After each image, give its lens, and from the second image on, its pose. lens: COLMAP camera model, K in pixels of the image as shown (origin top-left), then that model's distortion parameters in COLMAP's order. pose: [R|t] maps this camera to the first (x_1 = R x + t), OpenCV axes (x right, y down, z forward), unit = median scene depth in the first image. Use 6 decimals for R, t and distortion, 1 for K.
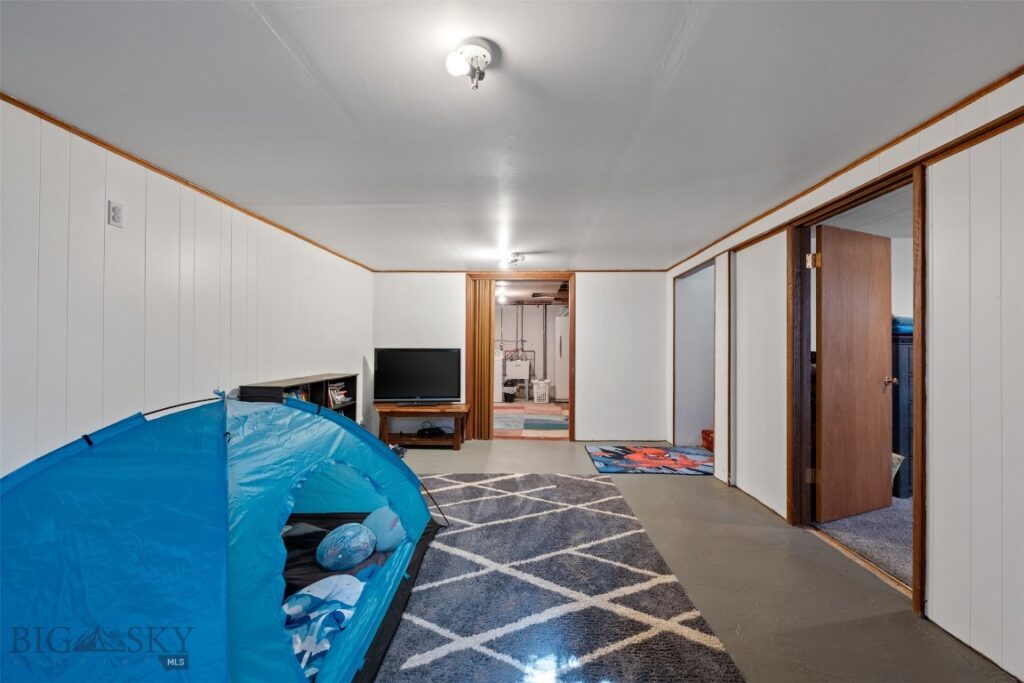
lens RADIAL K [[407.0, 0, 514.2], [0, 407.0, 343.3], [0, 0, 1]] dist [-0.010811, 0.001967]
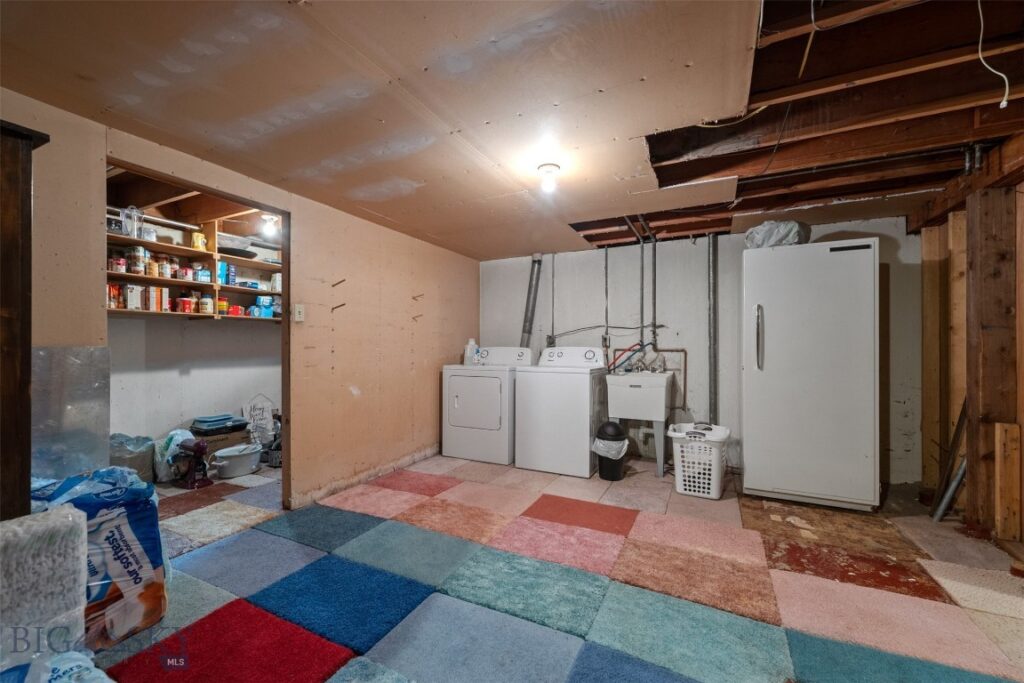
lens RADIAL K [[407.0, 0, 507.6], [0, 407.0, 341.1], [0, 0, 1]] dist [-0.010811, 0.001967]
pose [[0.913680, 0.000202, -0.406433, 0.055648], [-0.000053, 1.000000, 0.000377, 0.010752], [0.406434, -0.000323, 0.913680, 0.575219]]
